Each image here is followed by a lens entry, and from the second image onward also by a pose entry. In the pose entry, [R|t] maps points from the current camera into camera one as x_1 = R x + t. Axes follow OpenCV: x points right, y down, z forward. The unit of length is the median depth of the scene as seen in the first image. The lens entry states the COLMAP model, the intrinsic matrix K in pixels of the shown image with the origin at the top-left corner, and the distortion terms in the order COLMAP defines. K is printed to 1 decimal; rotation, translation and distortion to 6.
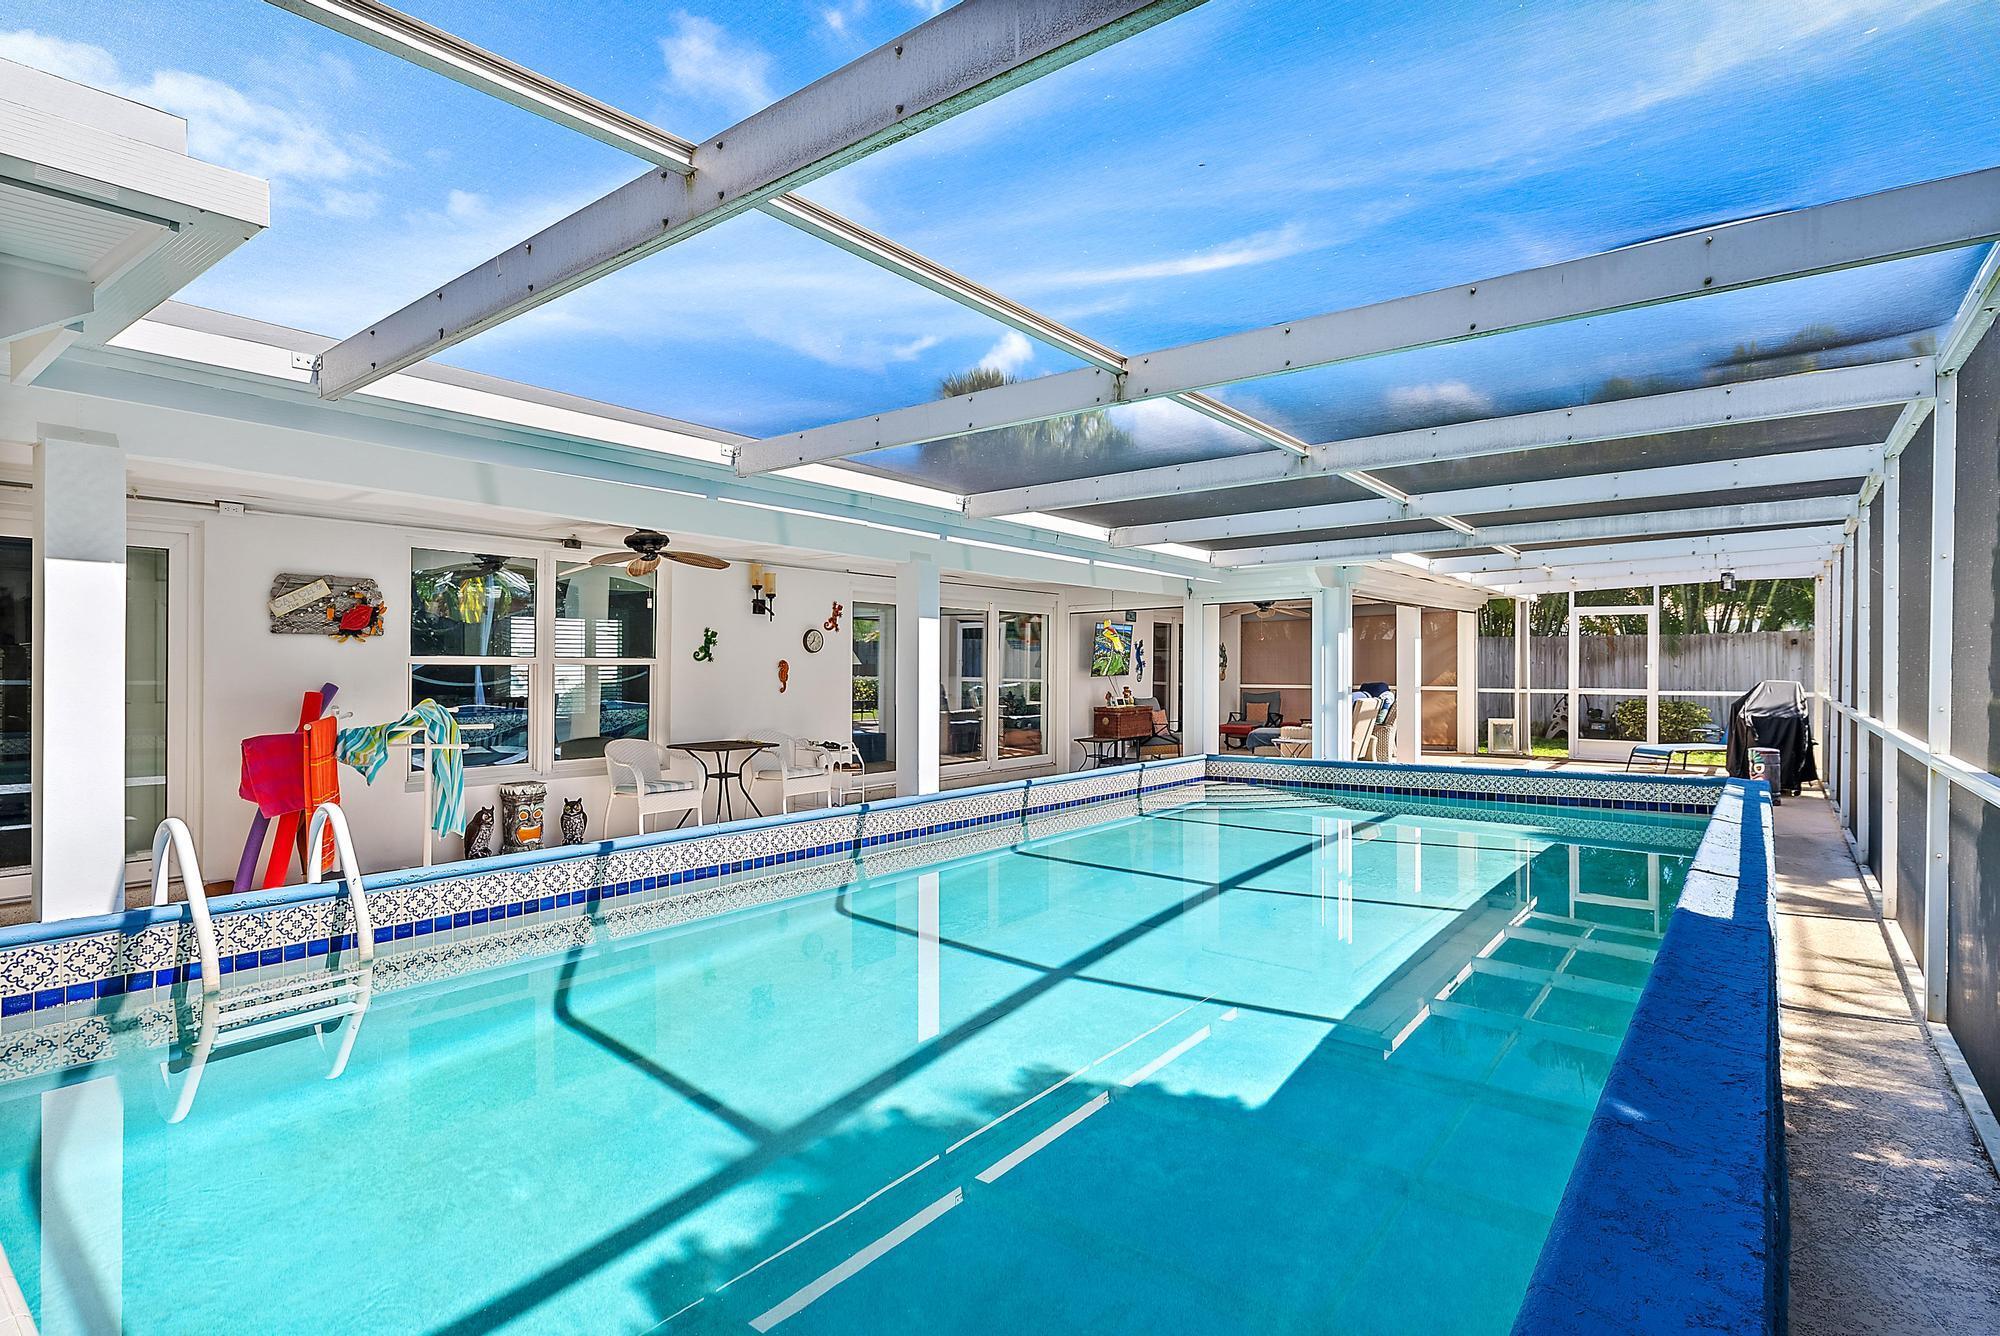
lens RADIAL K [[980.1, 0, 996.5], [0, 980.1, 662.0], [0, 0, 1]] dist [-0.001976, -0.000163]
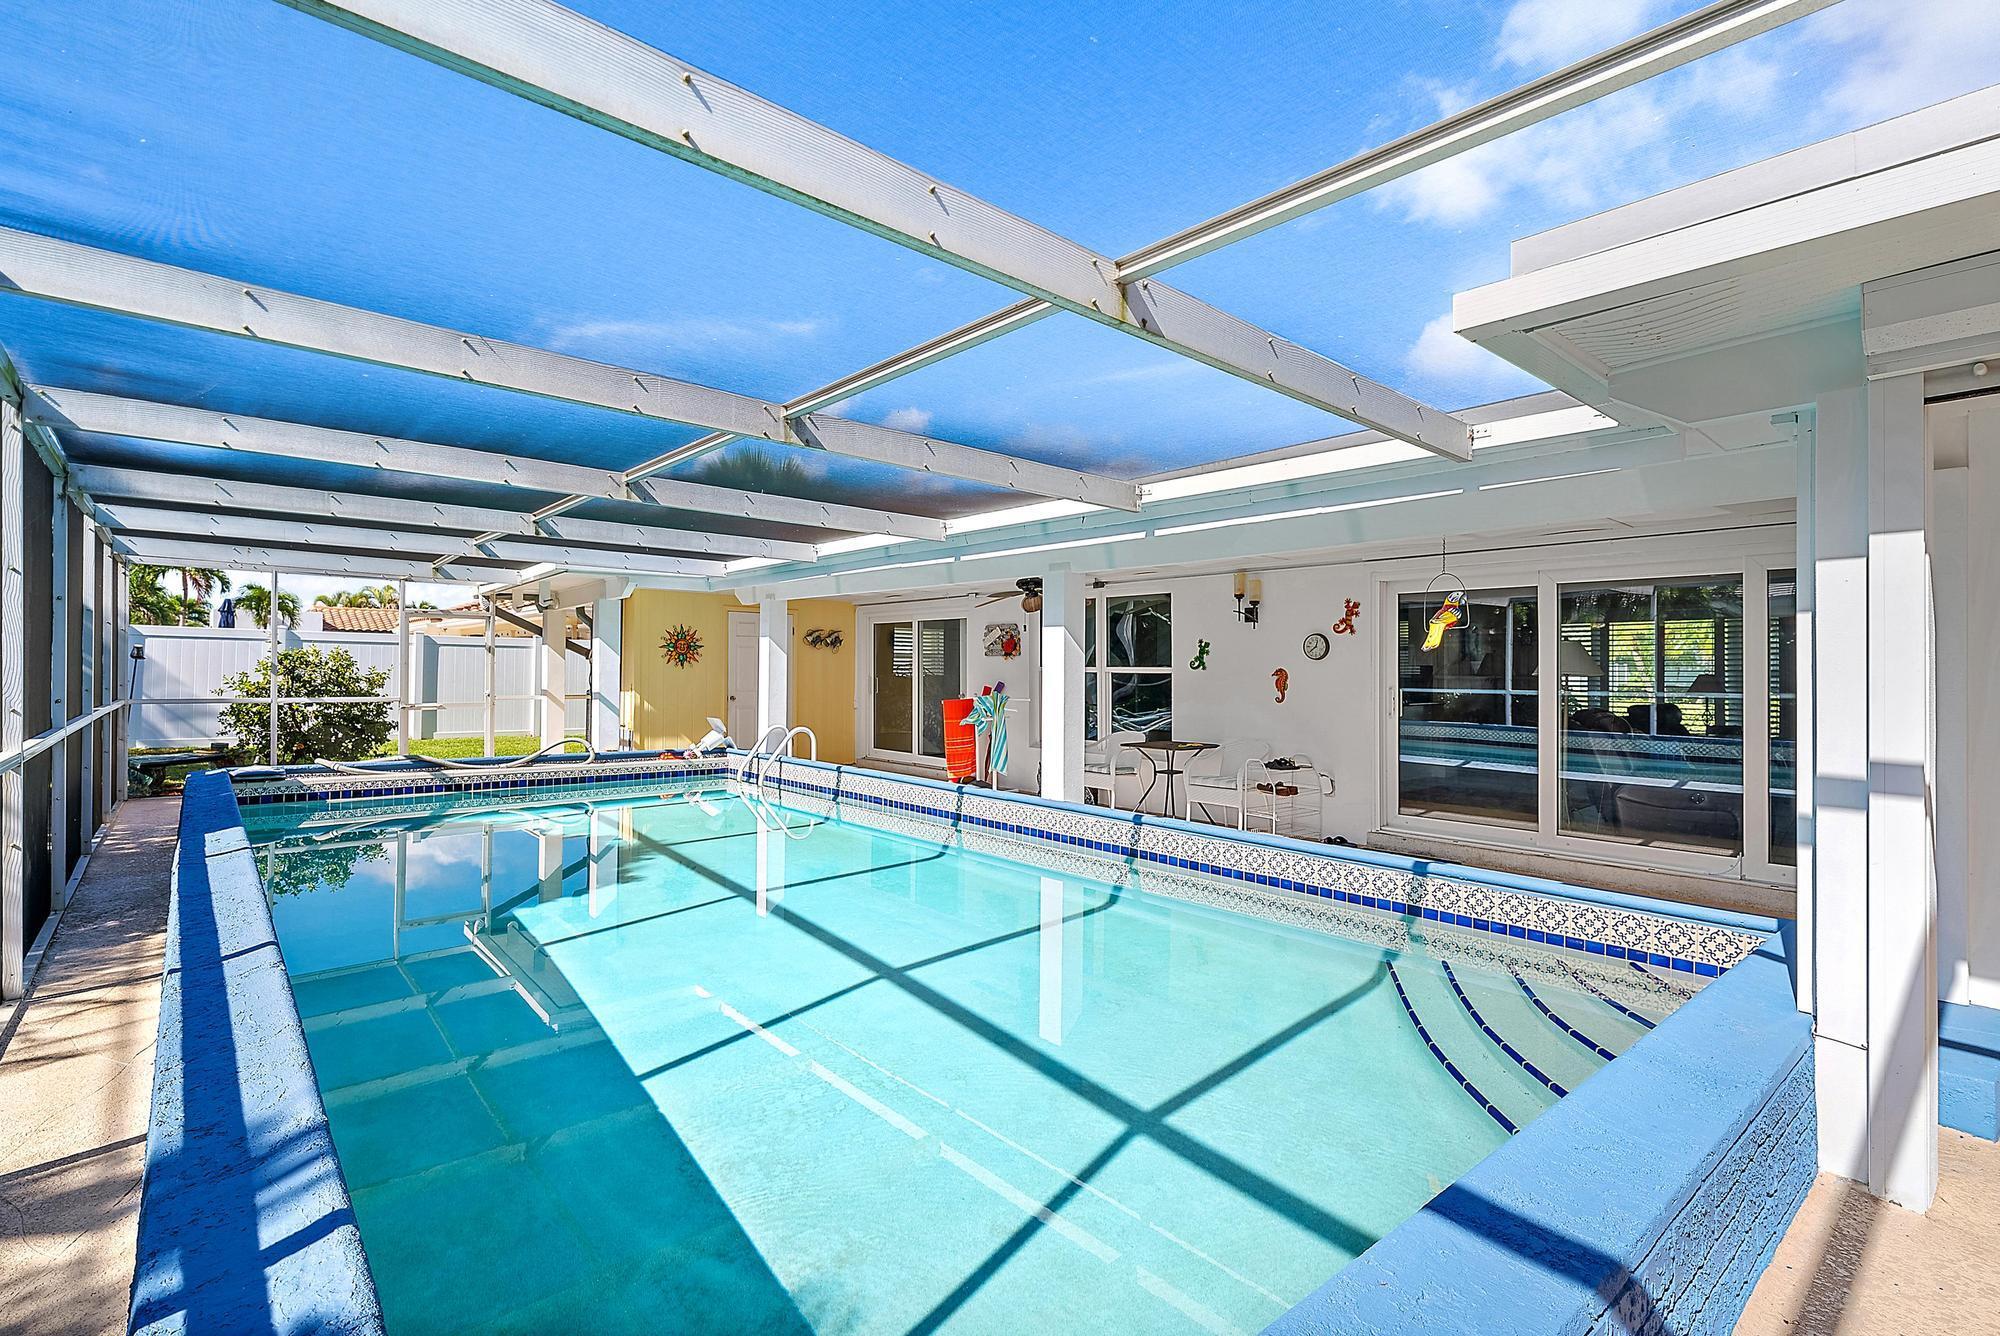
lens RADIAL K [[866.3, 0, 997.7], [0, 866.3, 668.1], [0, 0, 1]] dist [0.001219, -0.000297]
pose [[-0.159759, -0.018998, -0.986973, 0.686760], [-0.018377, 0.999699, -0.016268, 0.016902], [0.986985, 0.015538, -0.160060, 0.935403]]
